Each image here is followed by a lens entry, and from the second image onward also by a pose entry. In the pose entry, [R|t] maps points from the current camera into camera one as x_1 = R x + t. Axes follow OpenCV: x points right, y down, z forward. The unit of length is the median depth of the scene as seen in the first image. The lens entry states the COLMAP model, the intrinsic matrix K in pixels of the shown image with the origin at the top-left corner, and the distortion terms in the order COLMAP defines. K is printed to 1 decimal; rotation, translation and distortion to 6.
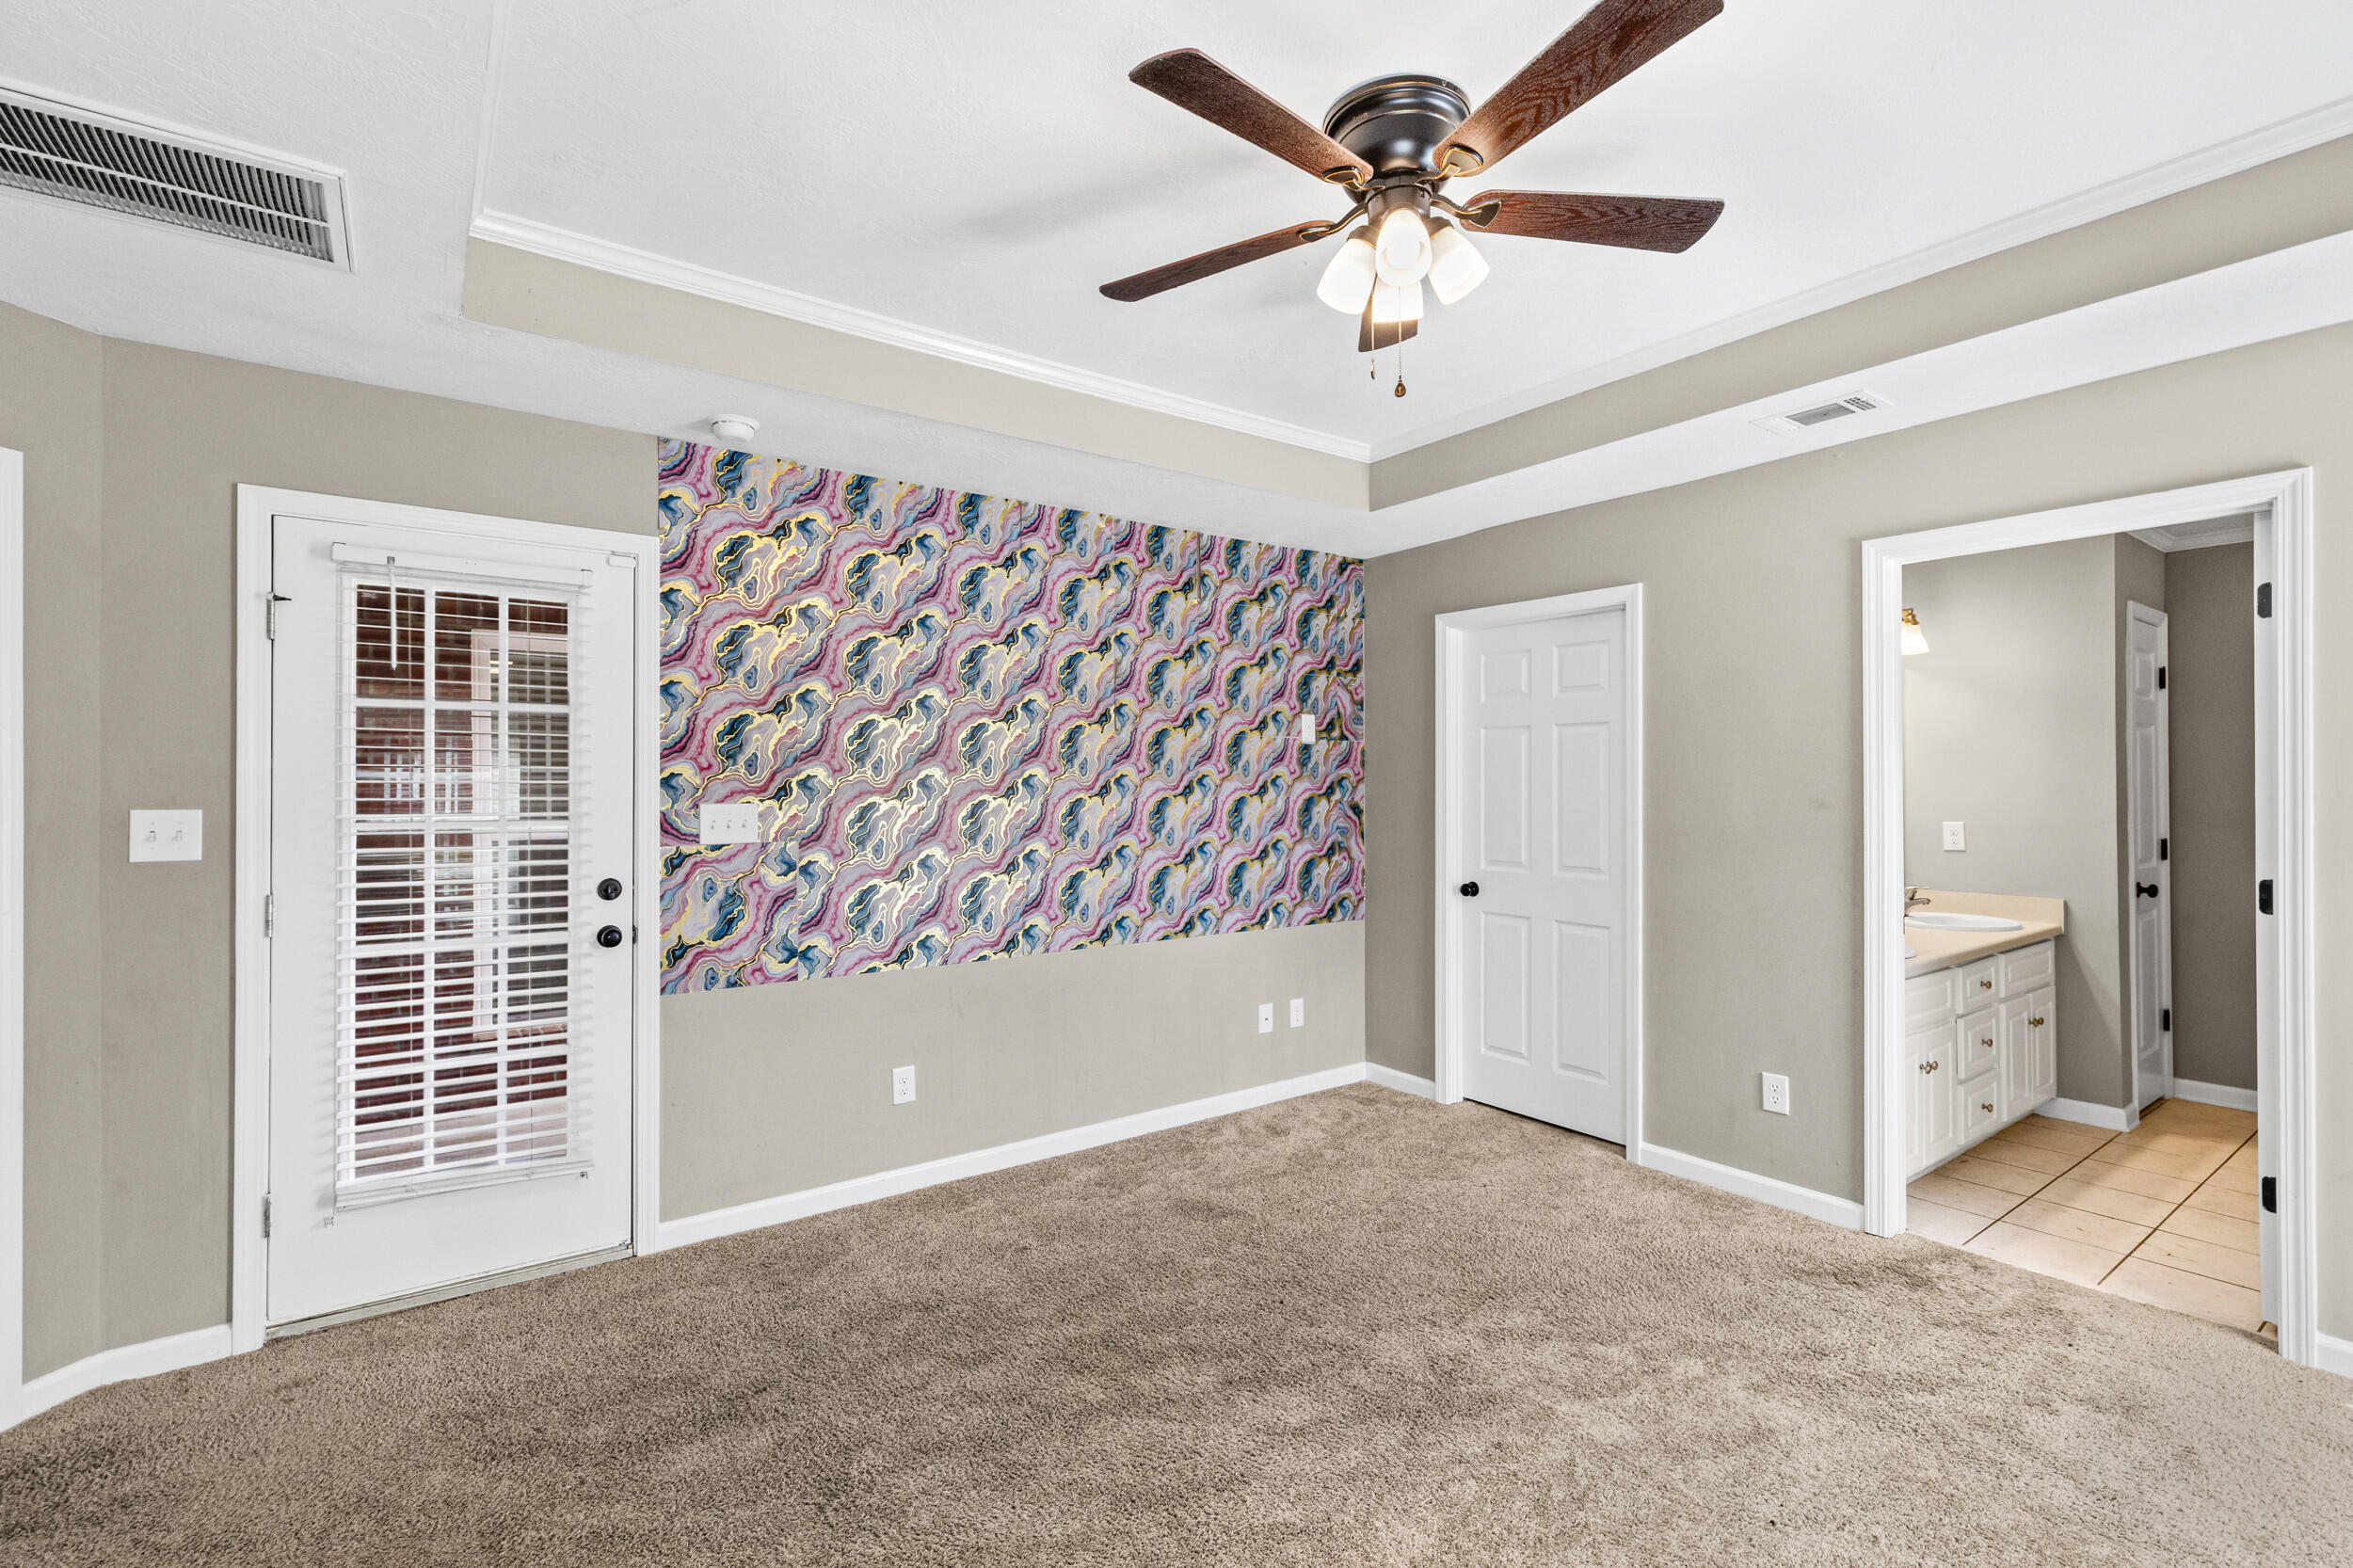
lens RADIAL K [[1072.0, 0, 1218.3], [0, 1072.0, 775.2], [0, 0, 1]] dist [0.013729, -0.001859]
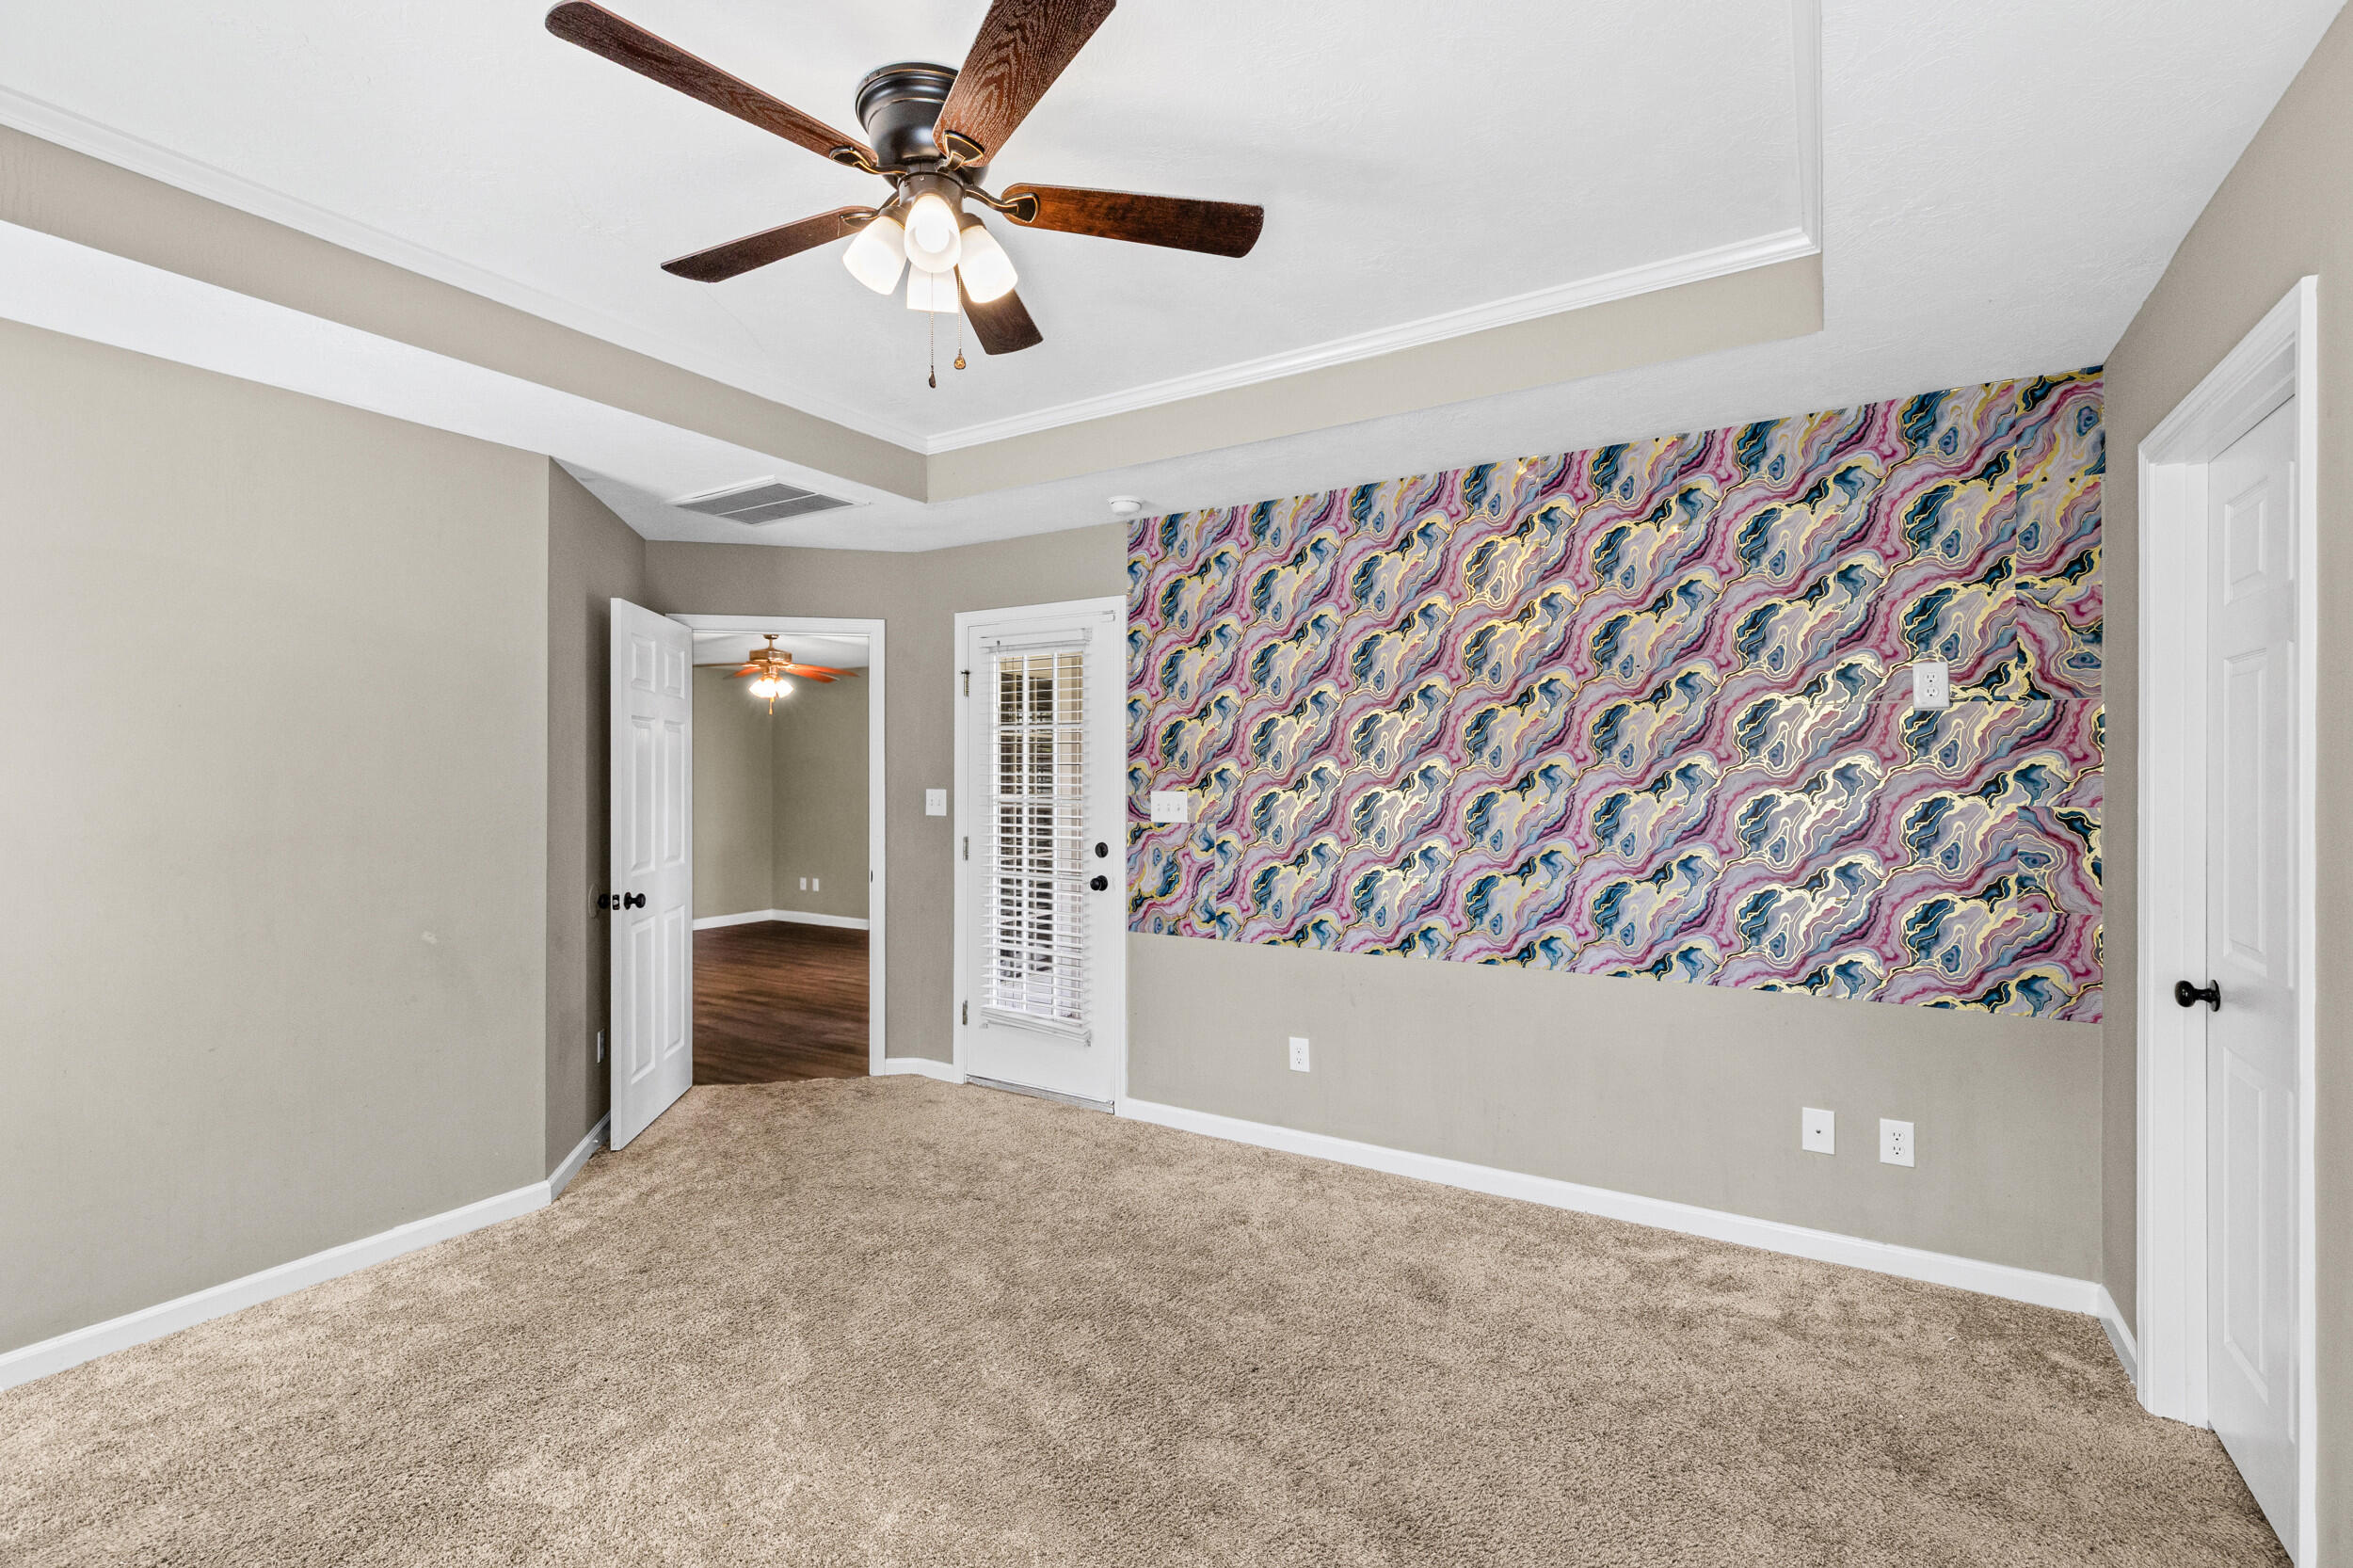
lens RADIAL K [[1072.0, 0, 1175.0], [0, 1072.0, 772.7], [0, 0, 1]] dist [0.013729, -0.001859]
pose [[0.350262, -0.000831, -0.936651, 0.715102], [0.008419, 0.999962, 0.002261, 0.001390], [0.936614, -0.008677, 0.350256, 0.536356]]
